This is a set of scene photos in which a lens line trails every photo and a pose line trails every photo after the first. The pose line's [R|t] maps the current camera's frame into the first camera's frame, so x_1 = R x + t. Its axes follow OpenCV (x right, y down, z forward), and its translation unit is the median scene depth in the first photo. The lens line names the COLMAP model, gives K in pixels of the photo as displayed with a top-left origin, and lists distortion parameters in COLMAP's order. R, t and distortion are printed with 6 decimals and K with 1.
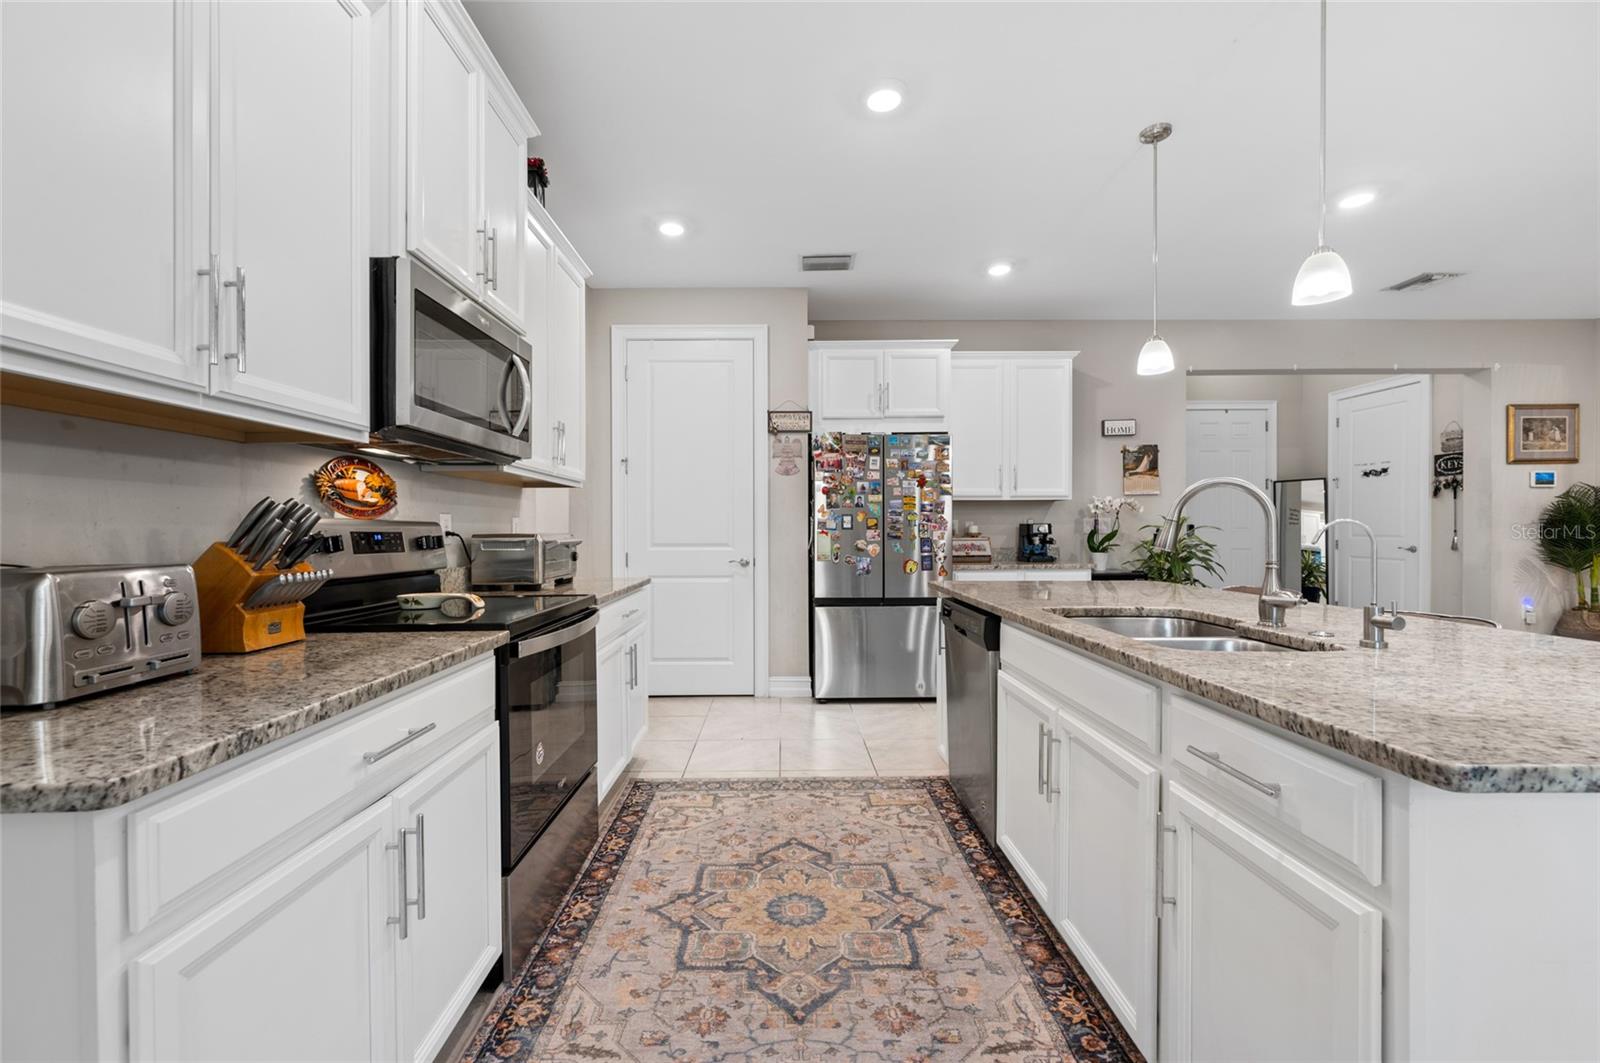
lens RADIAL K [[638.7, 0, 787.6], [0, 638.7, 530.9], [0, 0, 1]] dist [0.000167, 0.000044]
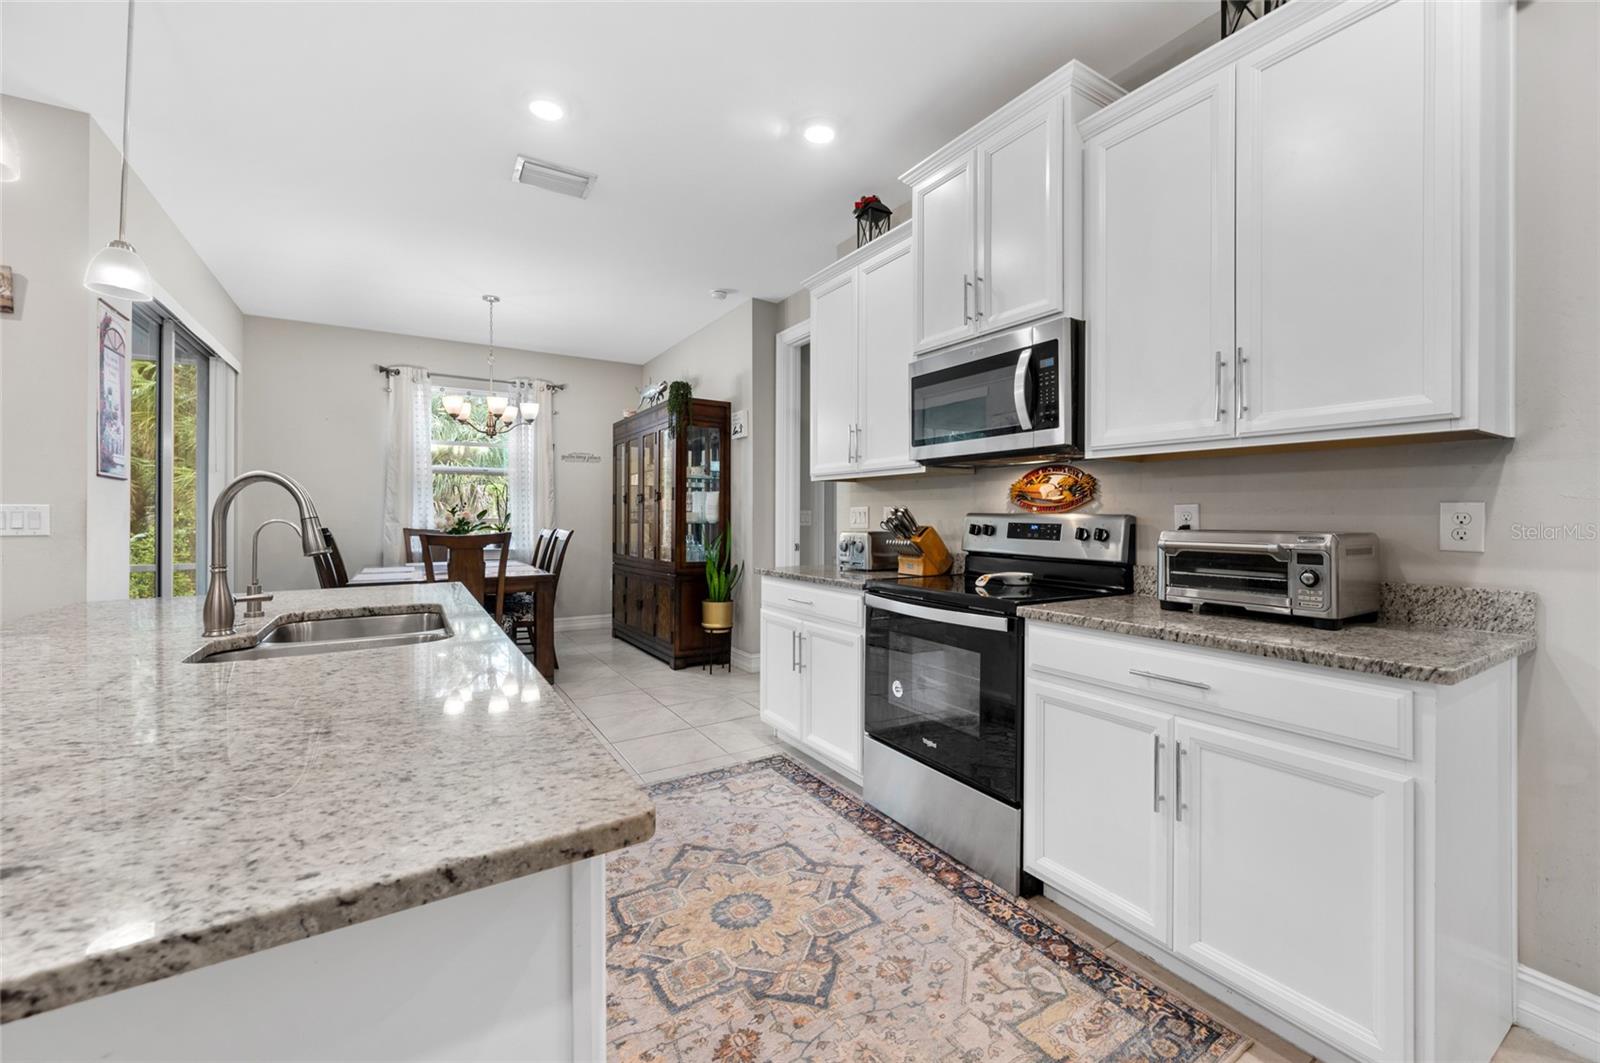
lens RADIAL K [[639.6, 0, 805.1], [0, 639.6, 513.9], [0, 0, 1]] dist [-0.000733, -0.000093]
pose [[-0.847630, 0.002661, -0.530582, 0.317227], [-0.000263, 0.999985, 0.005436, -0.016798], [0.530588, 0.004747, -0.847616, 1.322776]]
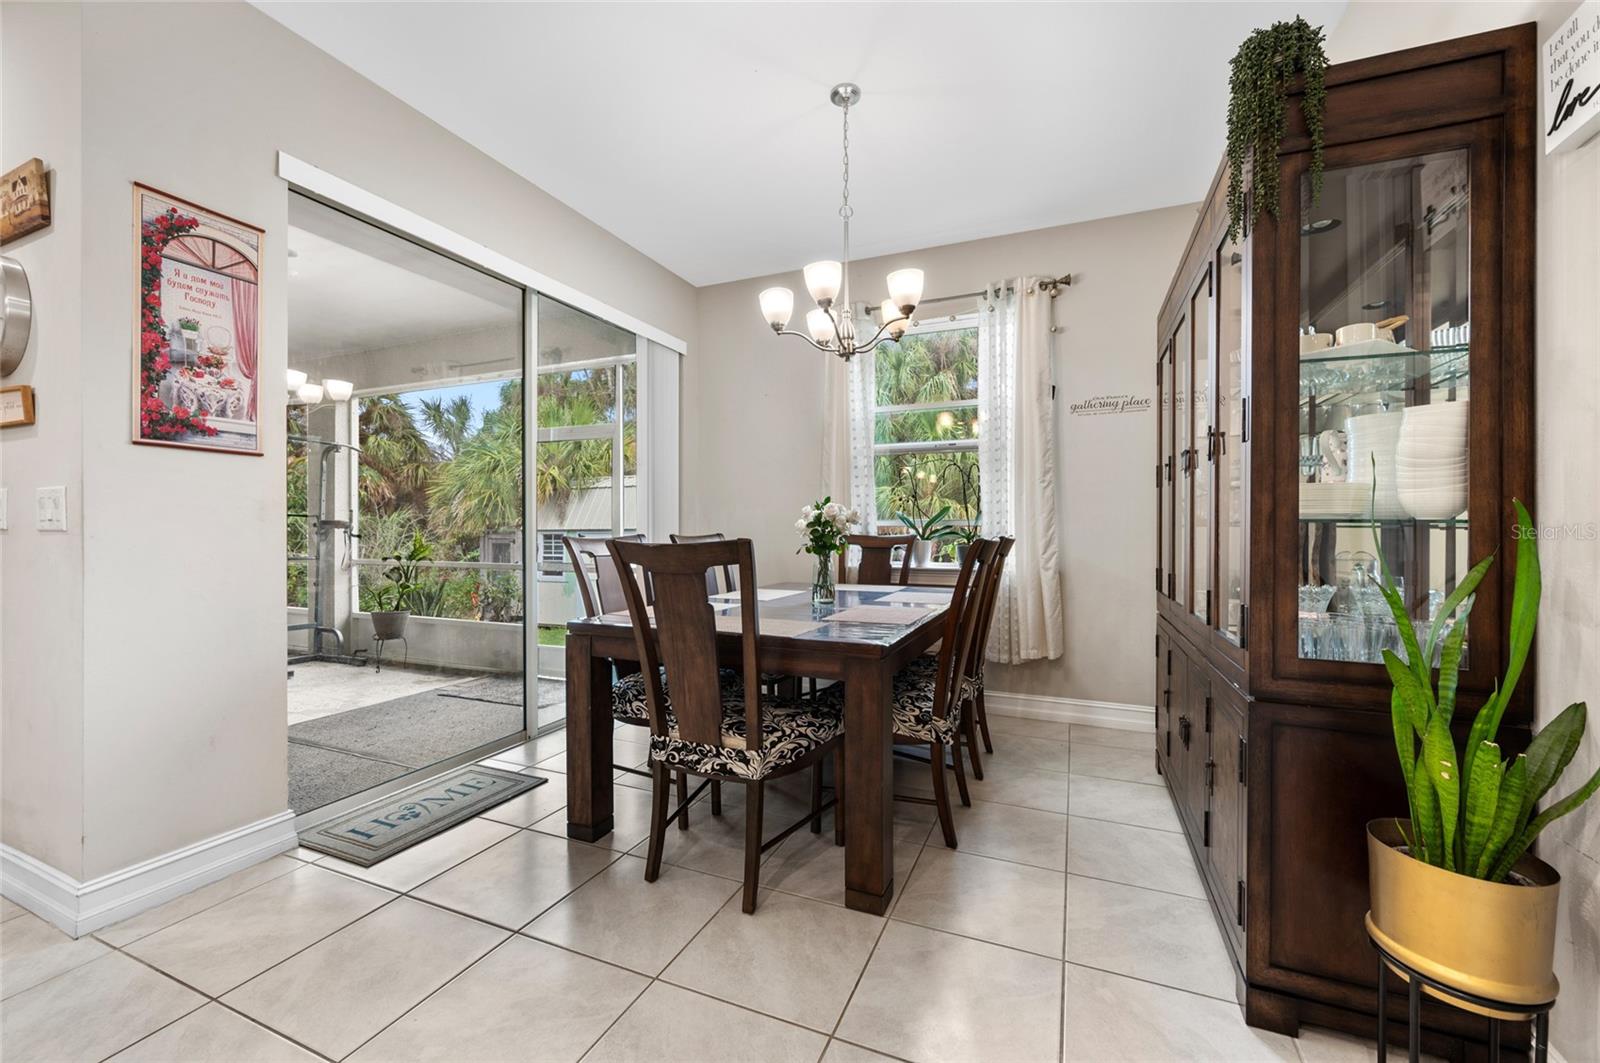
lens RADIAL K [[636.7, 0, 803.4], [0, 636.7, 531.3], [0, 0, 1]] dist [0.000489, -0.000563]
pose [[-0.918246, 0.003148, 0.395999, -0.184177], [0.007890, 0.999915, 0.010345, 0.019351], [-0.395933, 0.012624, -0.918193, 0.256833]]
